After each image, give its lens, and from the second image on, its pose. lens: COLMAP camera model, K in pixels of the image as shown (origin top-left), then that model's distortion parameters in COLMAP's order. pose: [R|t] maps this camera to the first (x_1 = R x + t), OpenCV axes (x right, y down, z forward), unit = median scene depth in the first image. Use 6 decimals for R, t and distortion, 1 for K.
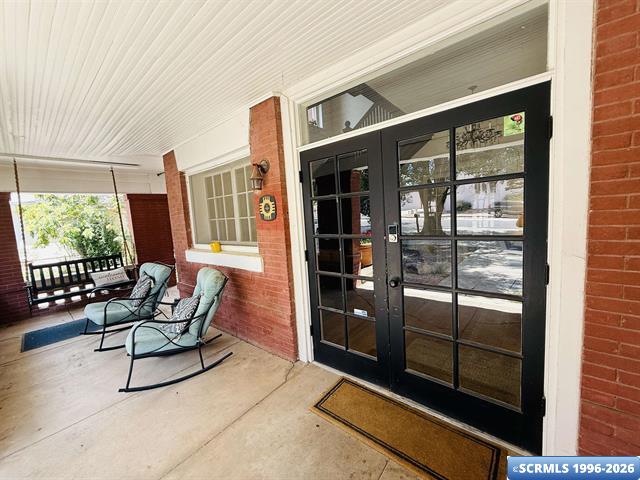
lens RADIAL K [[255.1, 0, 319.1], [0, 255.1, 239.4], [0, 0, 1]] dist [-0.005406, 0.001459]
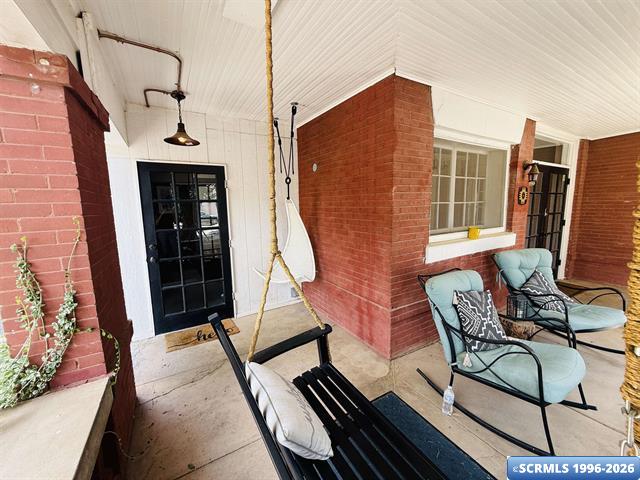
lens RADIAL K [[255.1, 0, 319.1], [0, 255.1, 239.0], [0, 0, 1]] dist [-0.005406, 0.001459]
pose [[0.325813, -0.066954, 0.943060, -1.383021], [0.096142, 0.994665, 0.037402, -0.034537], [-0.940533, 0.078482, 0.330512, 1.179962]]
